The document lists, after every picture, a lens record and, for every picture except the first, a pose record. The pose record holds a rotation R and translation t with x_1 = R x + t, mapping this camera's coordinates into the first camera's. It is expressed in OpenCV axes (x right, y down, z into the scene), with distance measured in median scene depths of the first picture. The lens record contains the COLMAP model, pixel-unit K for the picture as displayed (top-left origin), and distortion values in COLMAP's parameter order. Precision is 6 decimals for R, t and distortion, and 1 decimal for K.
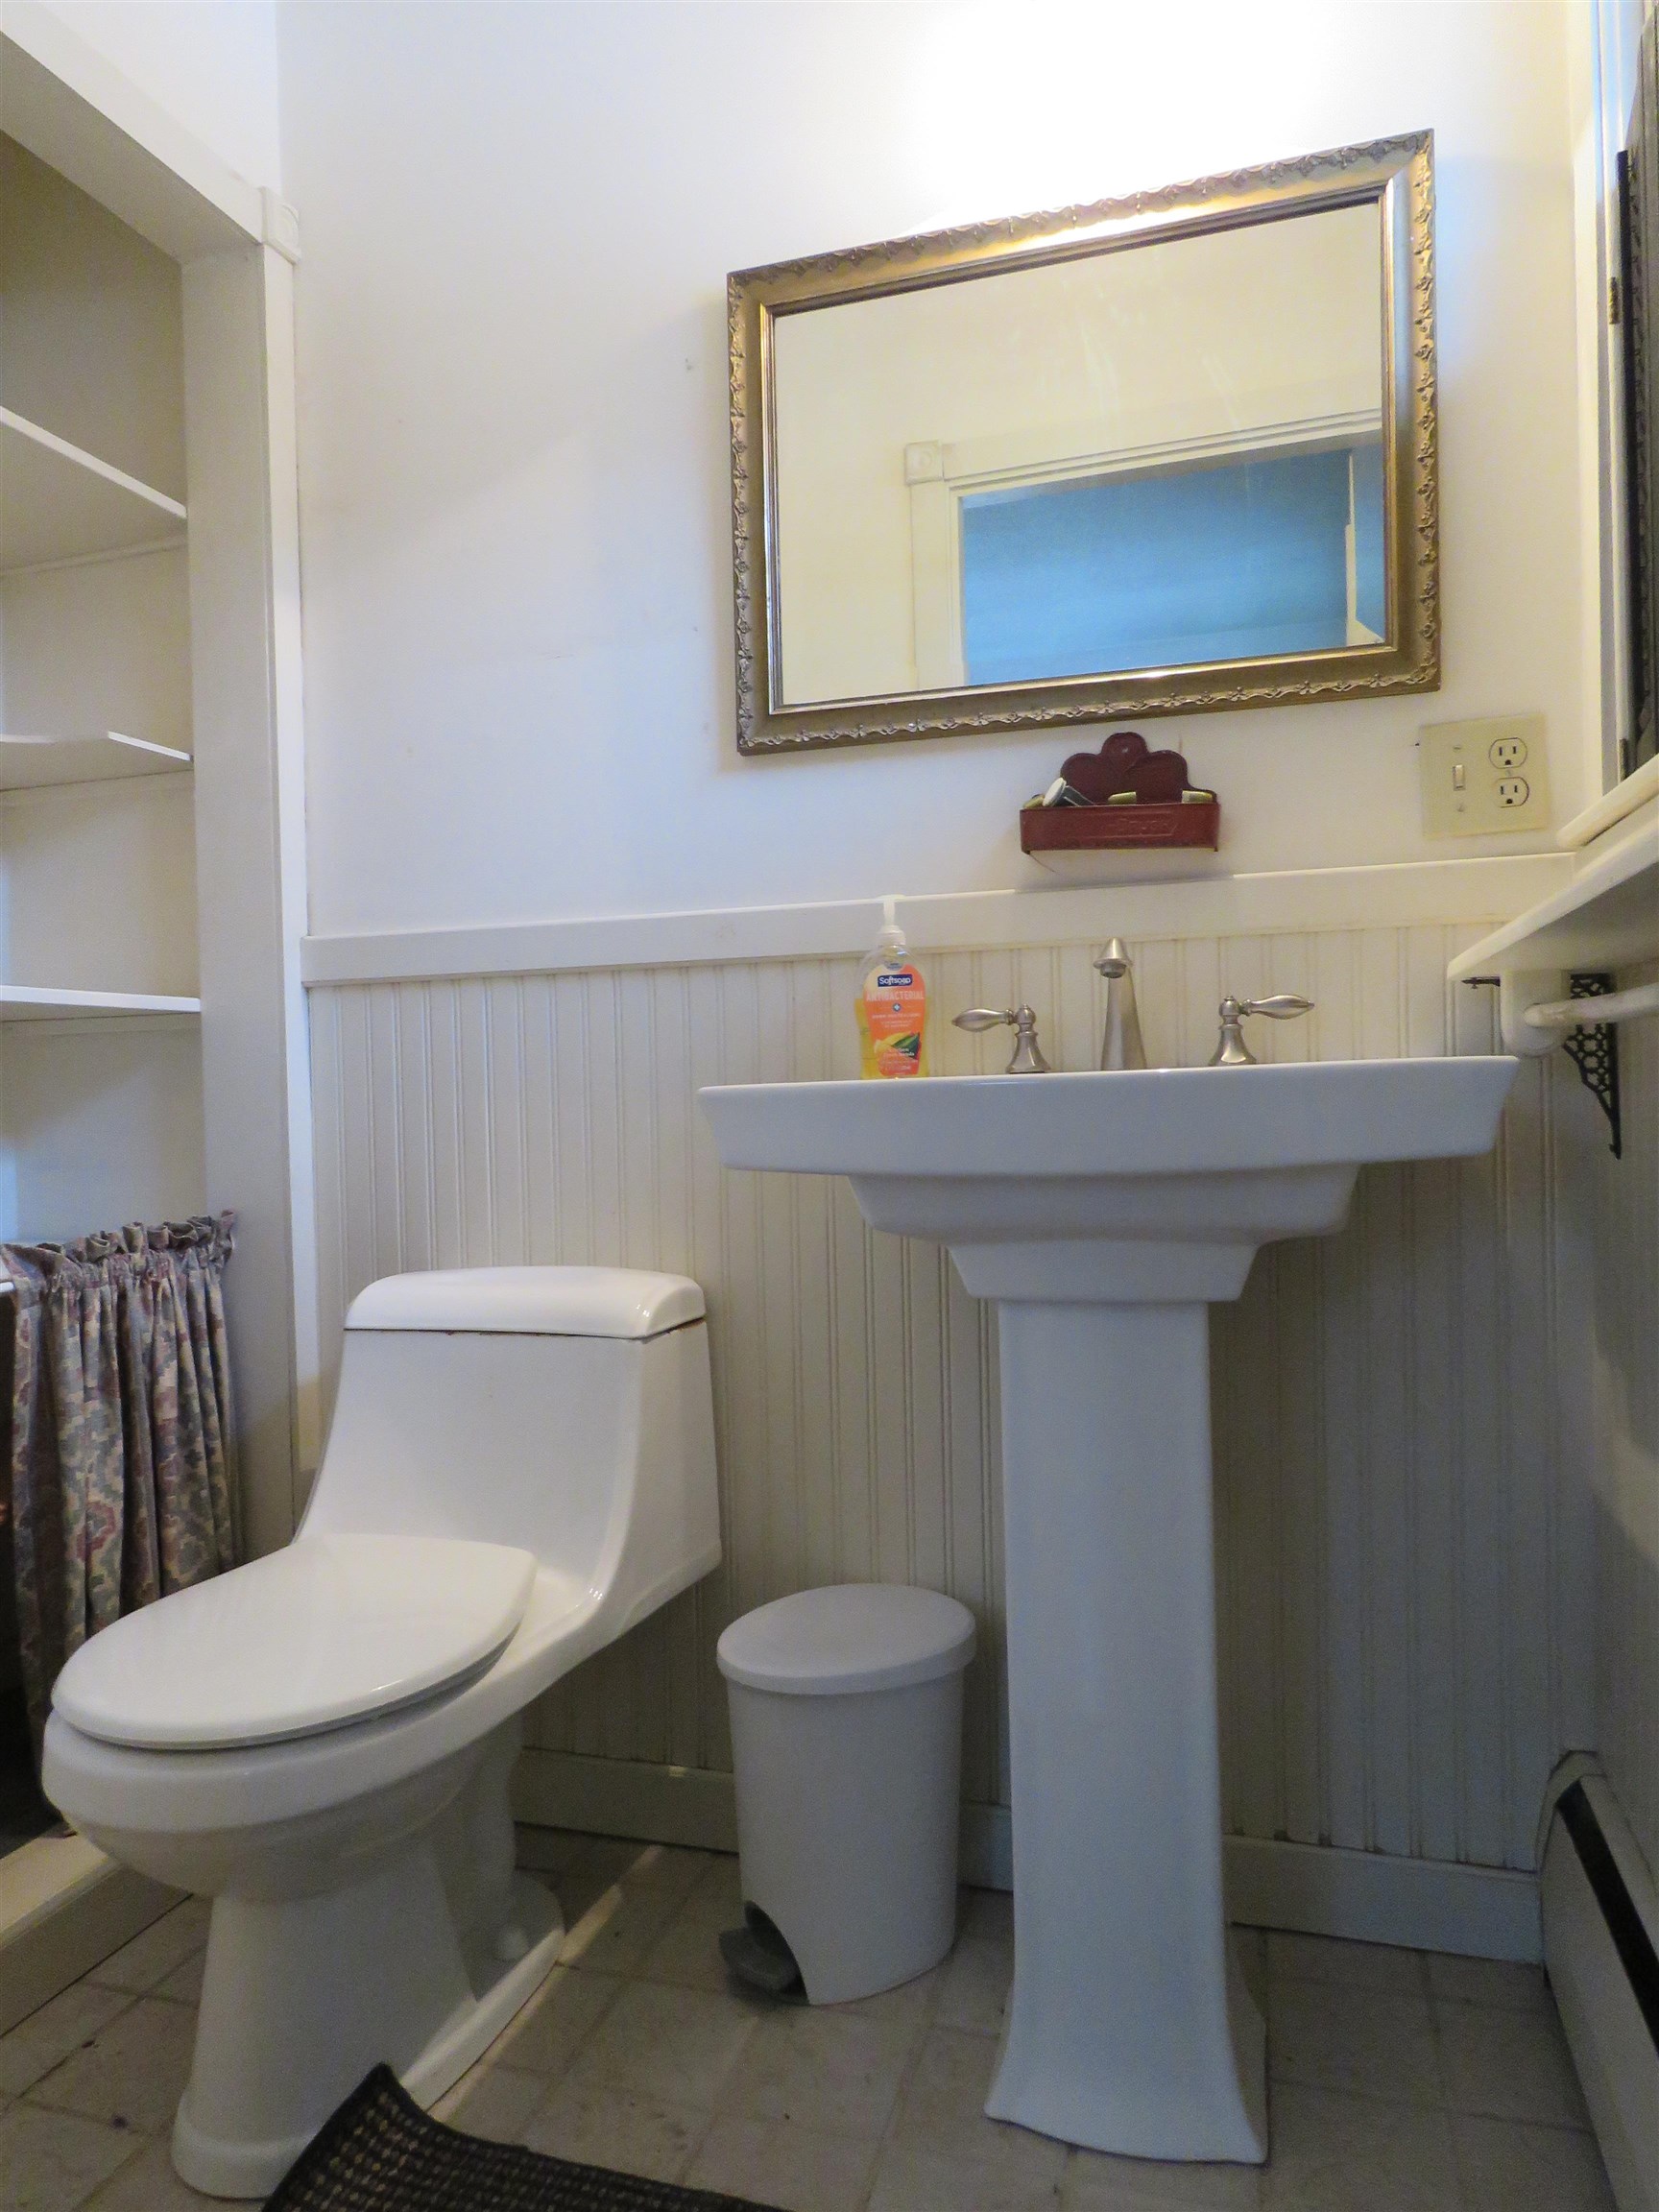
lens RADIAL K [[1418.5, 0, 829.5], [0, 1418.5, 1106.0], [0, 0, 1]] dist [-0.000983, 0.003768]
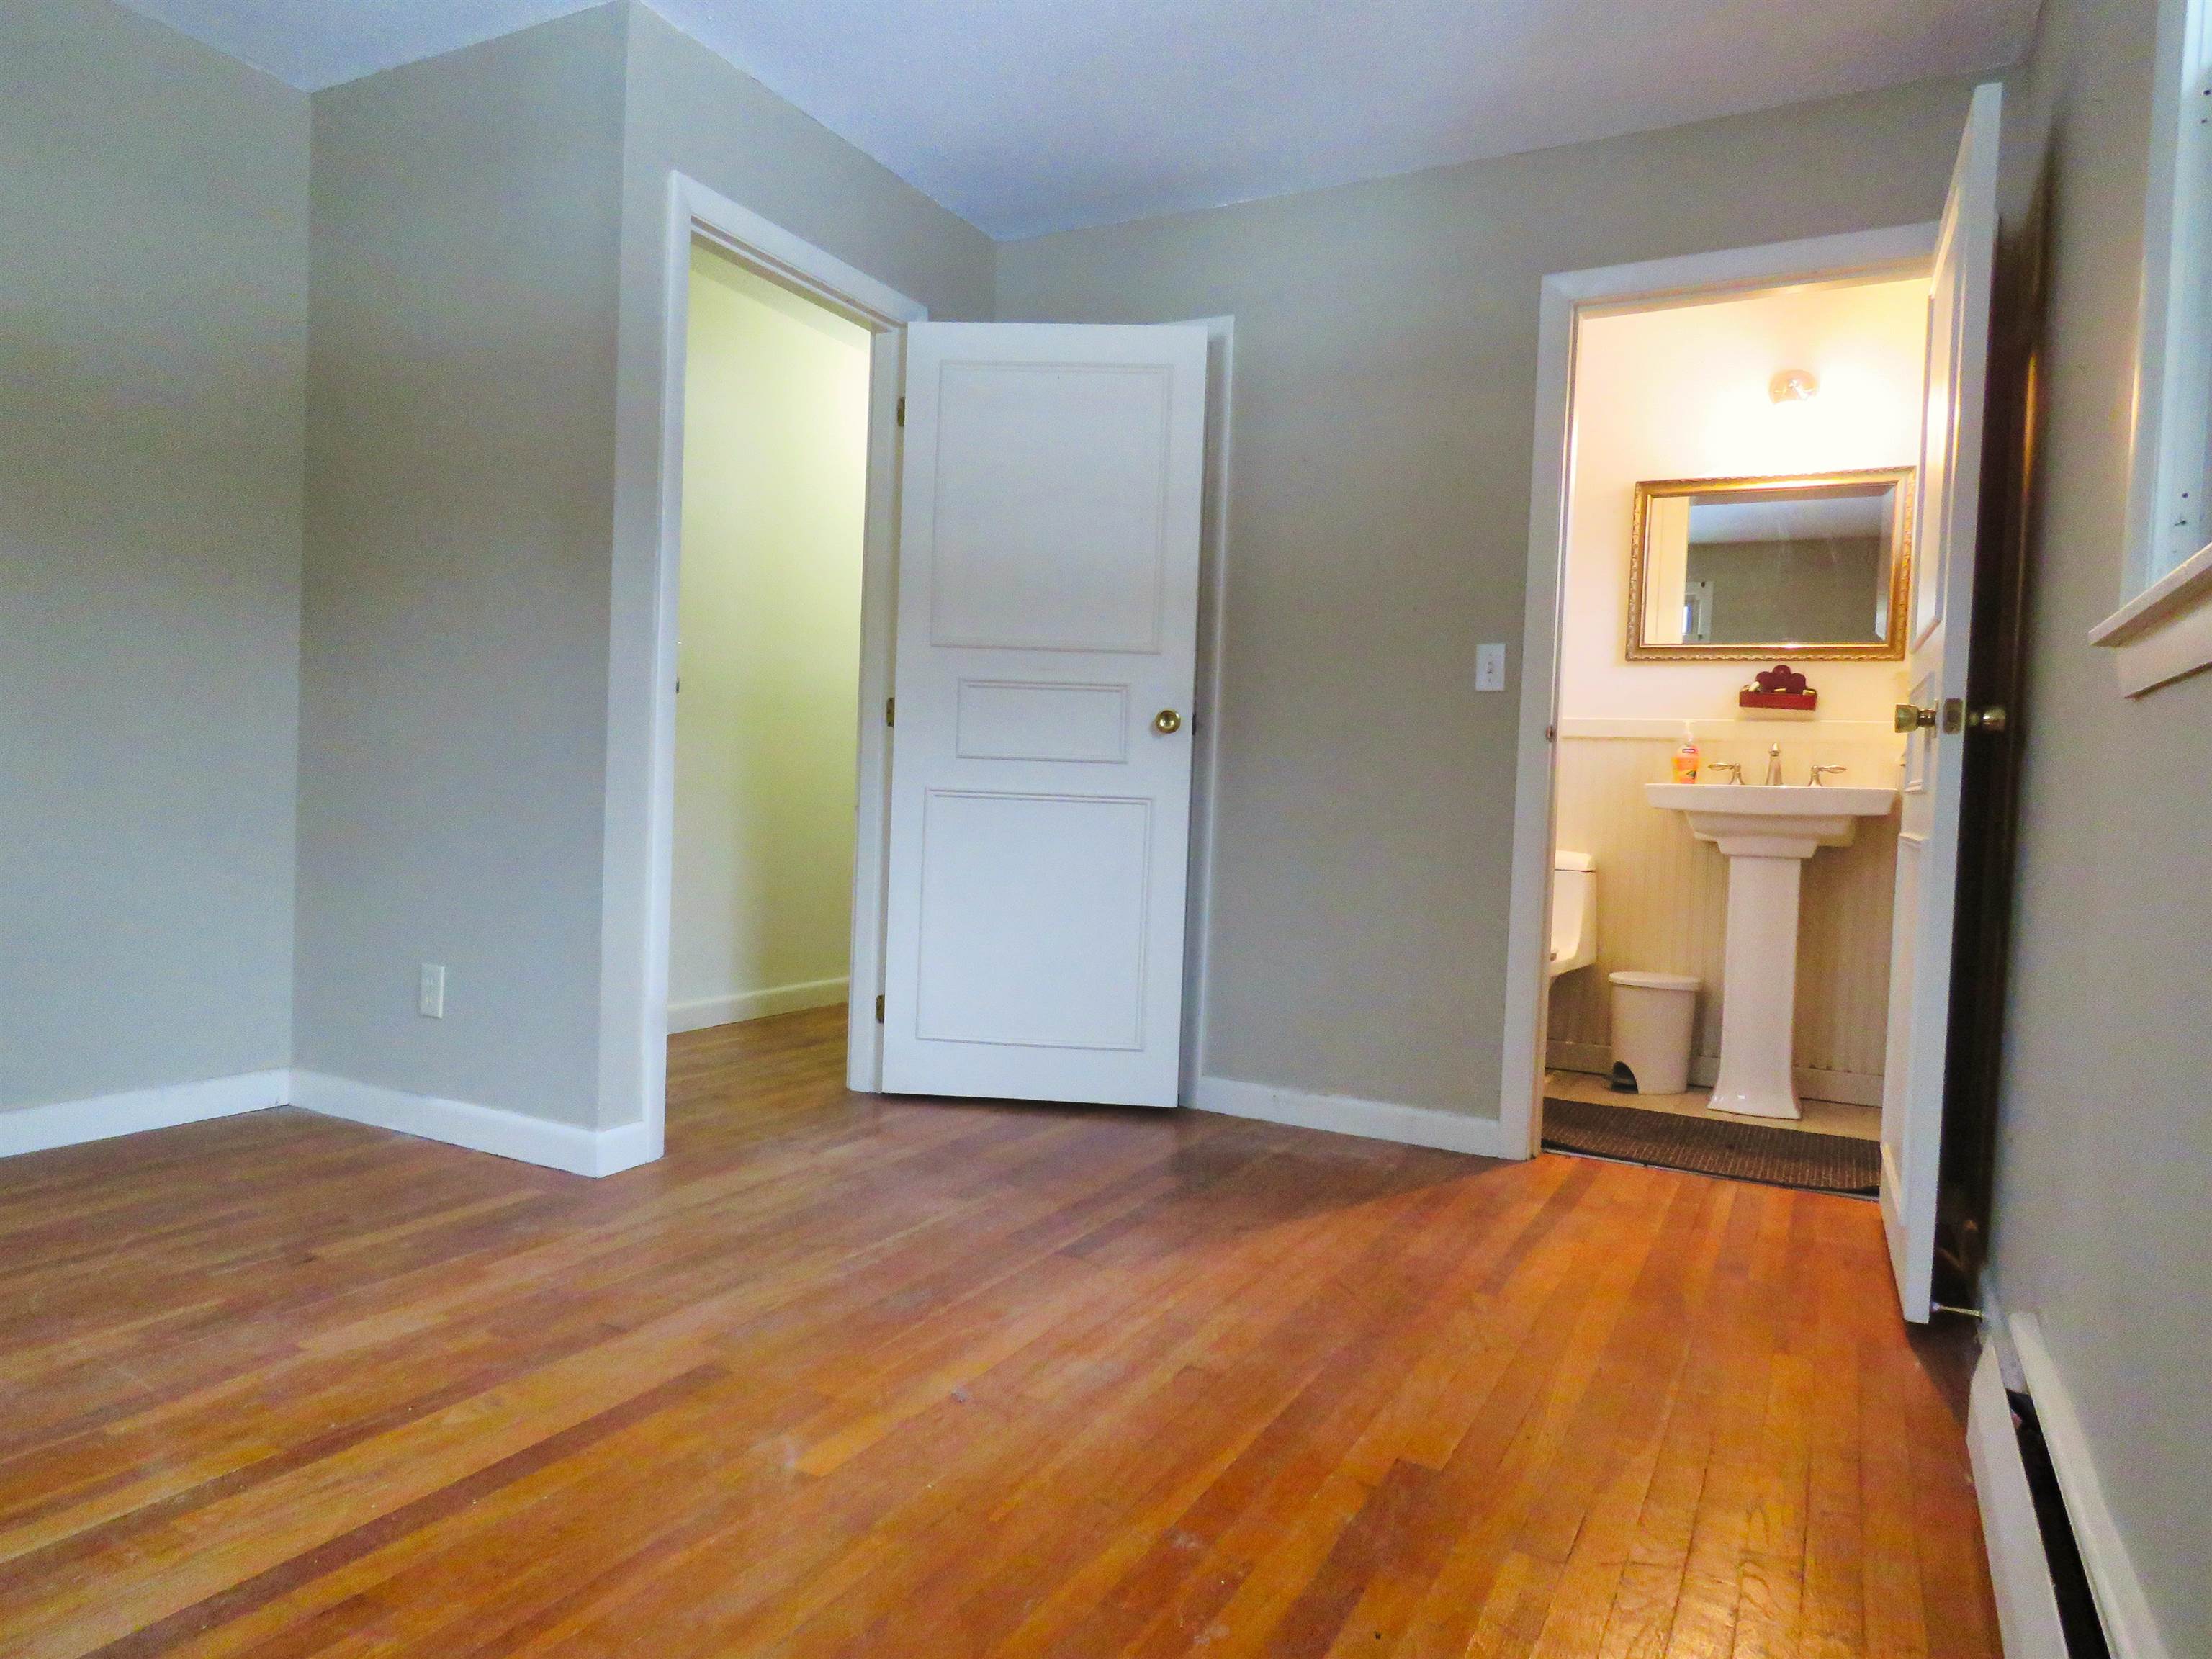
lens RADIAL K [[1418.5, 0, 1106.0], [0, 1418.5, 829.5], [0, 0, 1]] dist [-0.000983, 0.003768]
pose [[0.980666, 0.071277, -0.182248, -0.566480], [-0.069063, 0.997441, 0.018475, 0.095674], [0.183099, -0.005531, 0.983079, -1.988626]]
